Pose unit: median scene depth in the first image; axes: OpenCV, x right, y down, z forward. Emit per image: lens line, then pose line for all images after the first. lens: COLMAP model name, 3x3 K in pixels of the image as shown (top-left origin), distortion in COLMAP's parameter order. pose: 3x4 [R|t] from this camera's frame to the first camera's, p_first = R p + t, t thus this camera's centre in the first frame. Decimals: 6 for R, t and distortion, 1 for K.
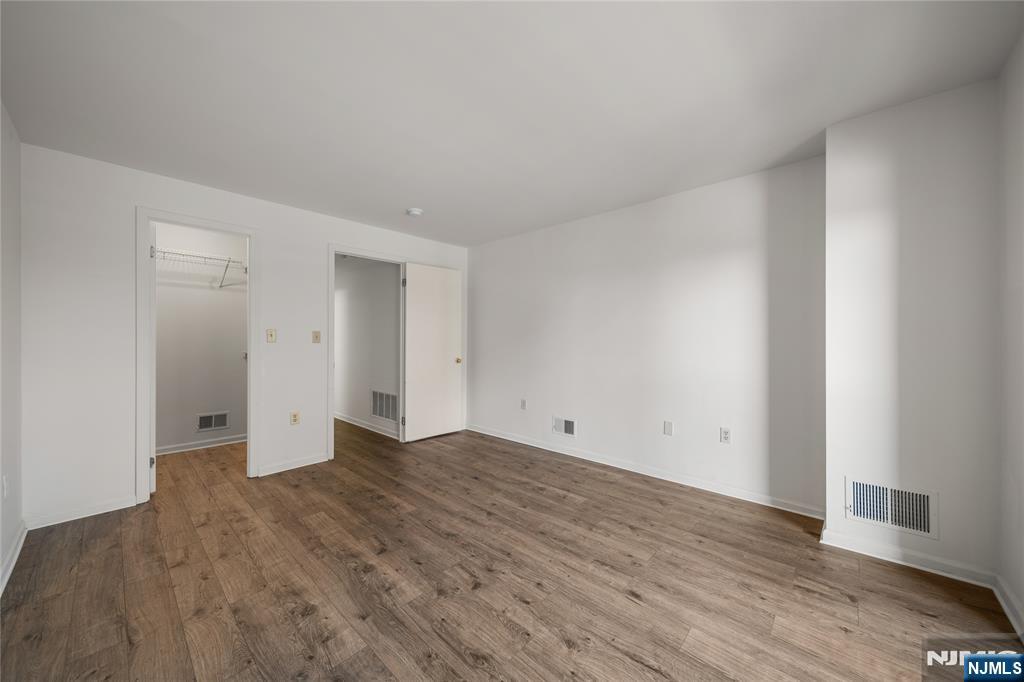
lens RADIAL K [[369.4, 0, 511.0], [0, 369.4, 335.9], [0, 0, 1]] dist [0.000582, 0.000137]
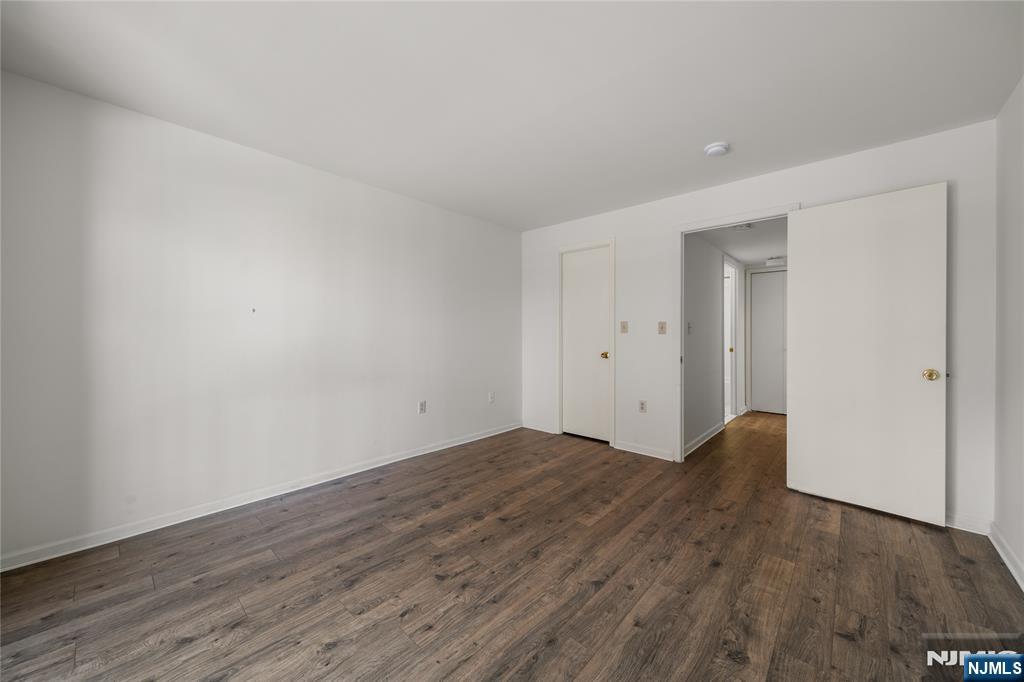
lens RADIAL K [[369.4, 0, 491.9], [0, 369.4, 330.8], [0, 0, 1]] dist [0.000582, 0.000137]
pose [[-0.018734, 0.000574, -0.999824, 0.673941], [0.003715, 0.999993, 0.000504, 0.013563], [0.999818, -0.003705, -0.018736, 0.876939]]
